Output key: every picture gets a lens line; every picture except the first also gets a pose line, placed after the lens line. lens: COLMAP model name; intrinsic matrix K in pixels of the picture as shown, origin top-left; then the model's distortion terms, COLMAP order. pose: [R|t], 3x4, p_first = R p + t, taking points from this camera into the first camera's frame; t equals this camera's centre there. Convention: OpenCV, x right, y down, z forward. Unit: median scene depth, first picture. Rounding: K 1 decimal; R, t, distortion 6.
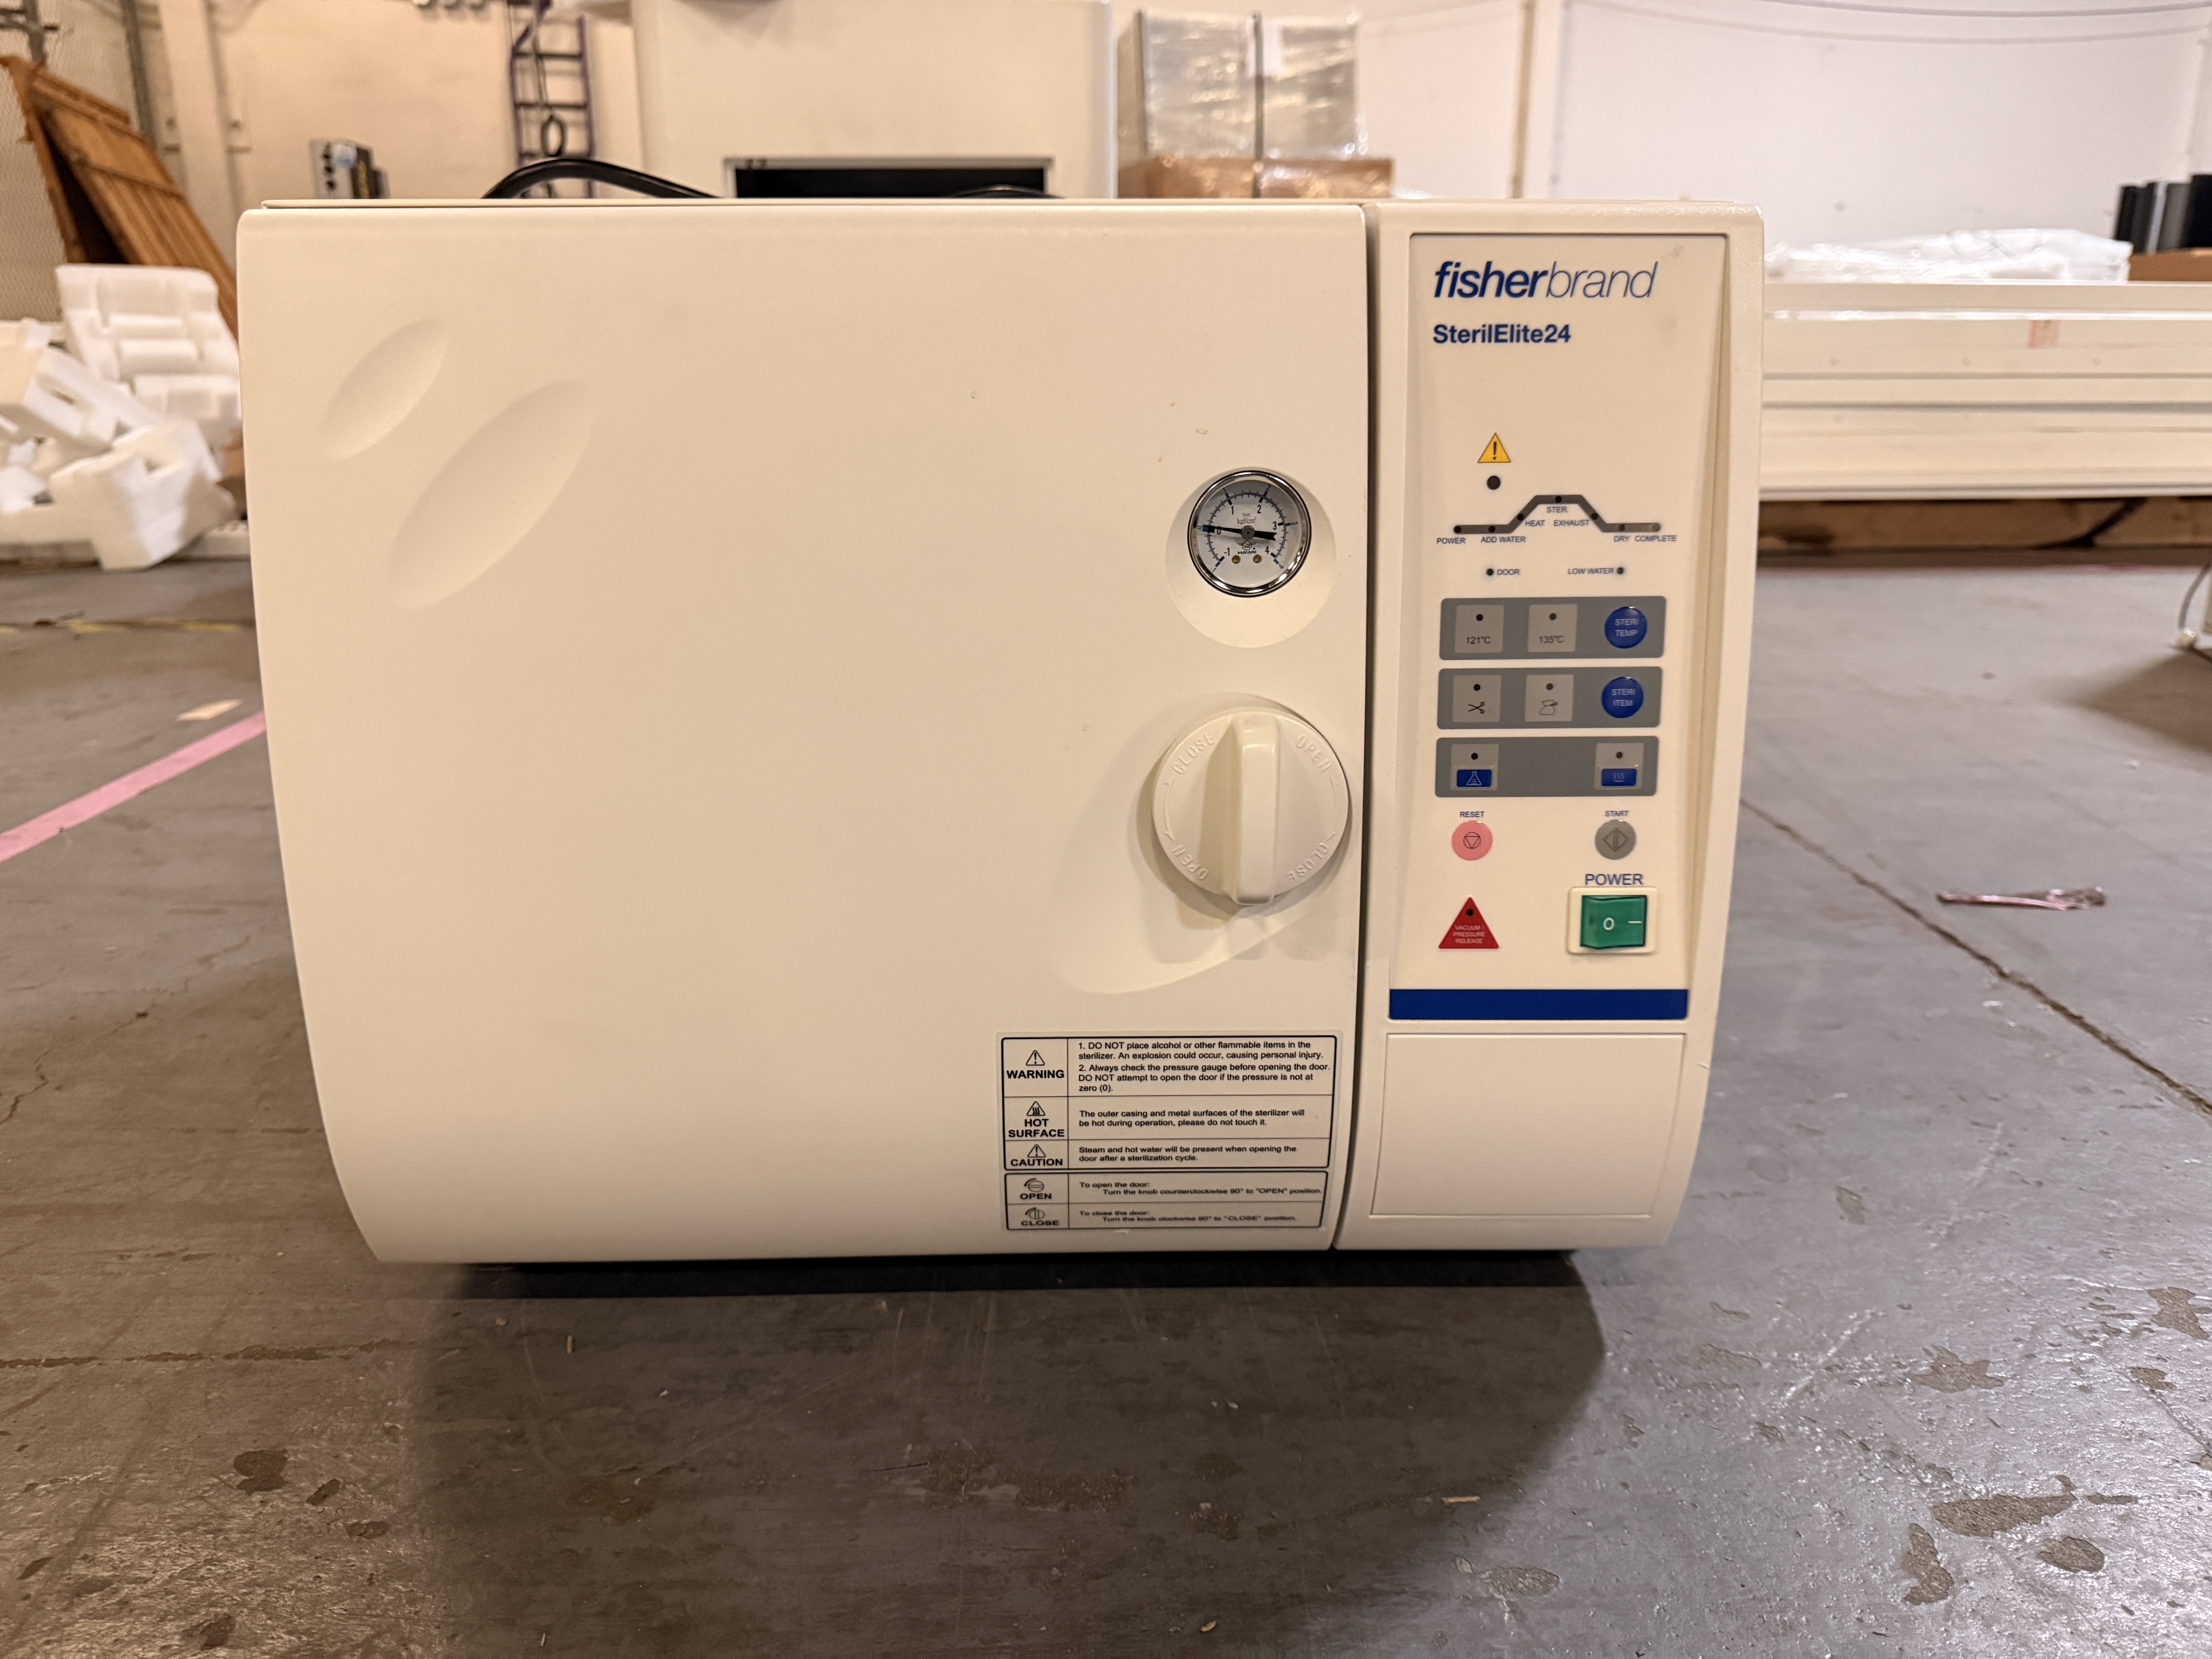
lens RADIAL K [[1567.3, 0, 1145.5], [0, 1567.3, 845.3], [0, 0, 1]] dist [0.036245, -0.043639]
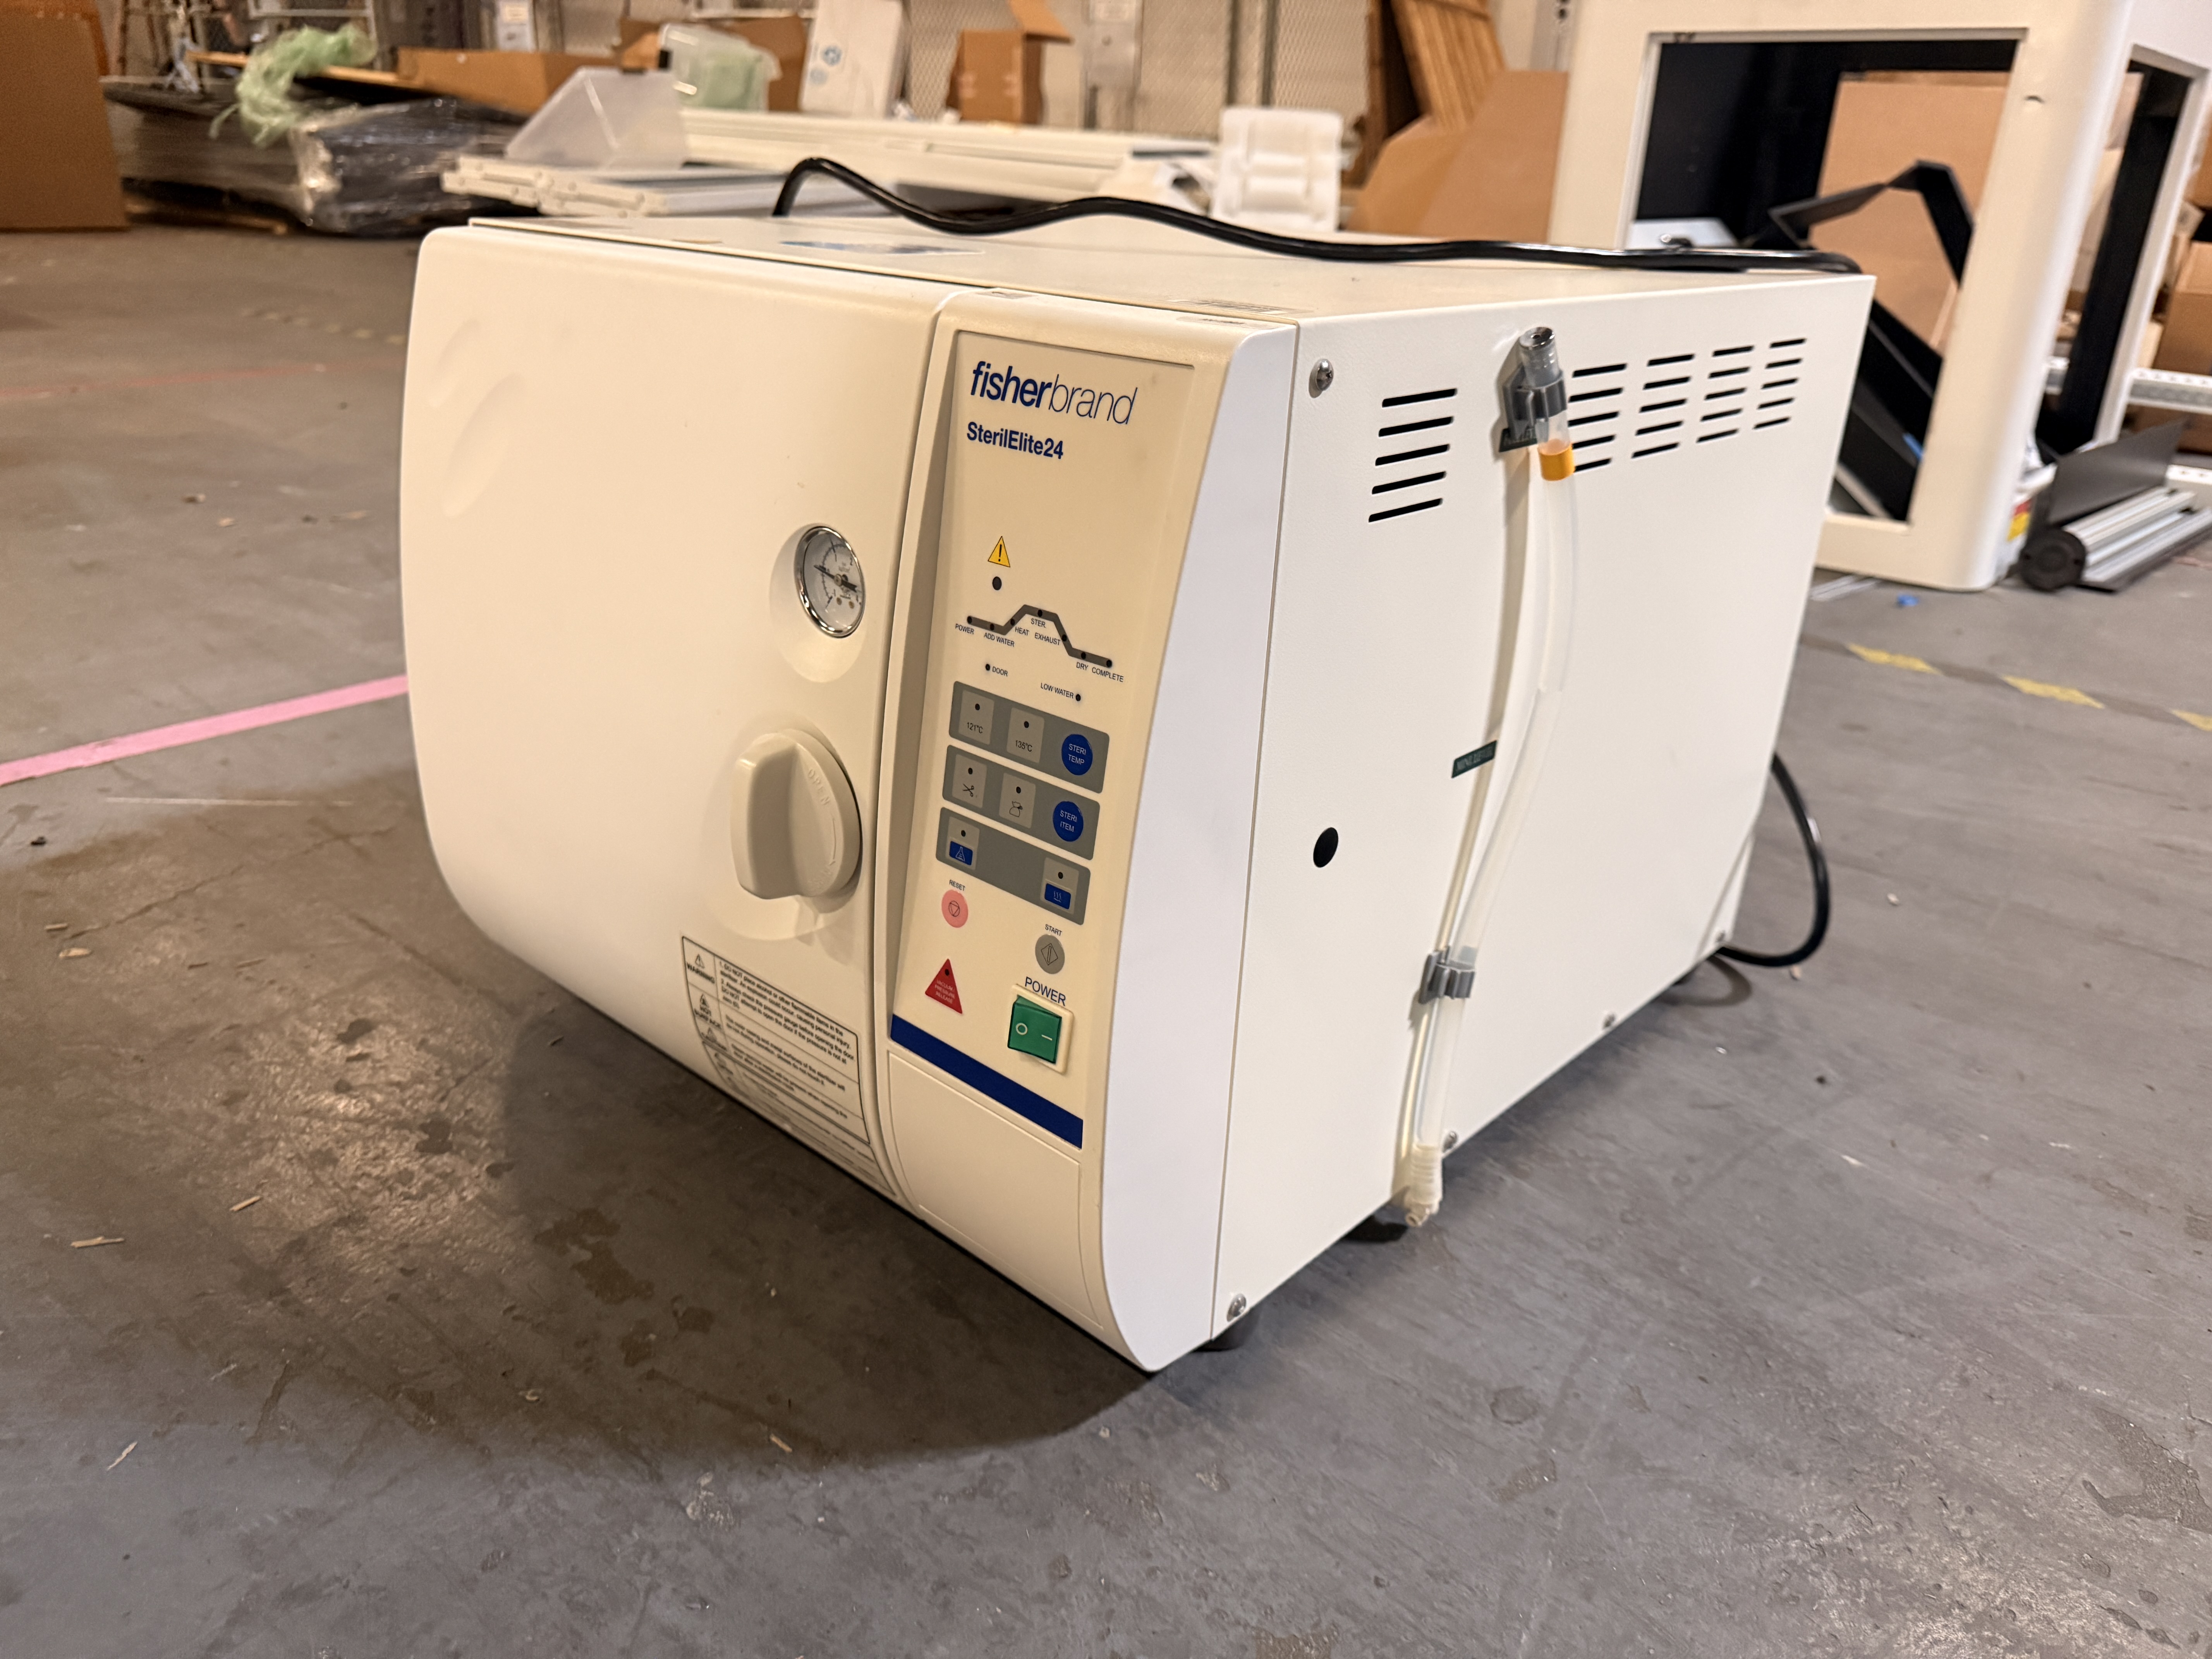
lens RADIAL K [[1547.3, 0, 1166.1], [0, 1547.3, 858.3], [0, 0, 1]] dist [0.074077, -0.094555]
pose [[0.751166, 0.308301, -0.583696, 0.925067], [-0.243582, 0.951289, 0.188990, -0.270911], [0.613529, 0.000215, 0.789672, 0.262869]]
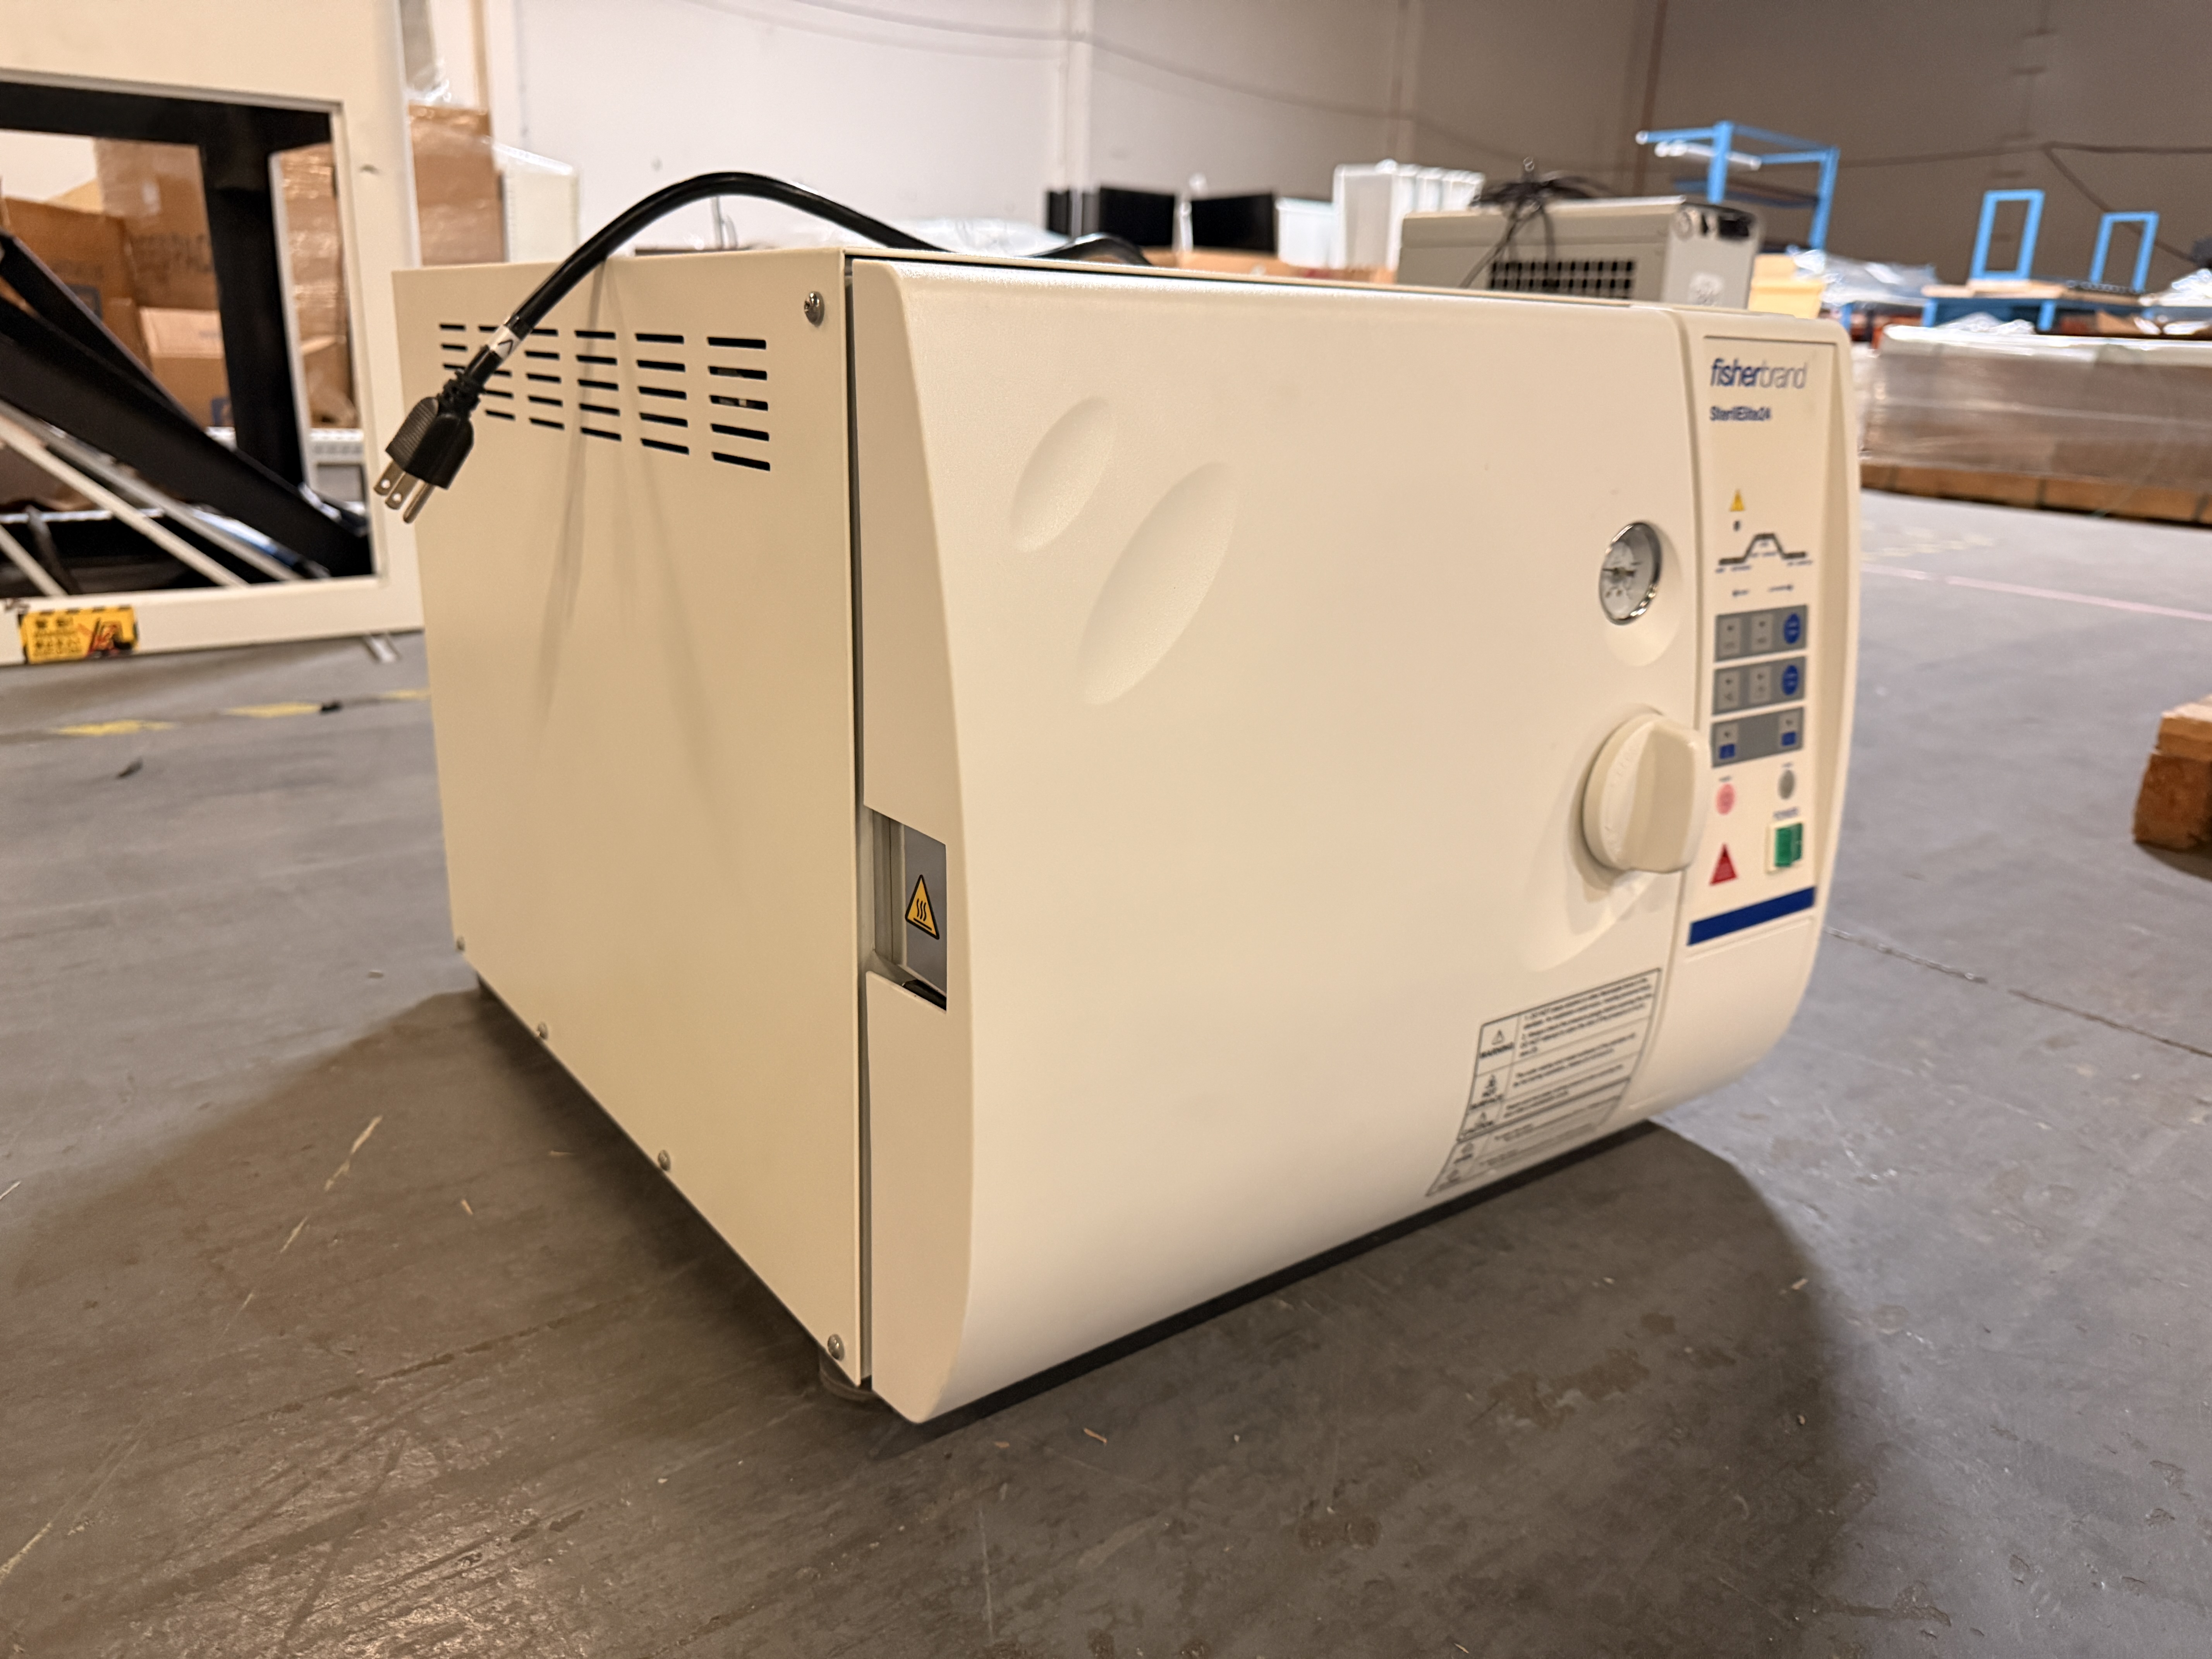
lens RADIAL K [[1600.1, 0, 1101.6], [0, 1600.1, 845.7], [0, 0, 1]] dist [-0.006015, -0.001522]
pose [[0.815318, -0.146512, 0.560171, -0.970091], [0.134561, 0.988913, 0.062799, -0.118718], [-0.563161, 0.024176, 0.825993, 0.199002]]
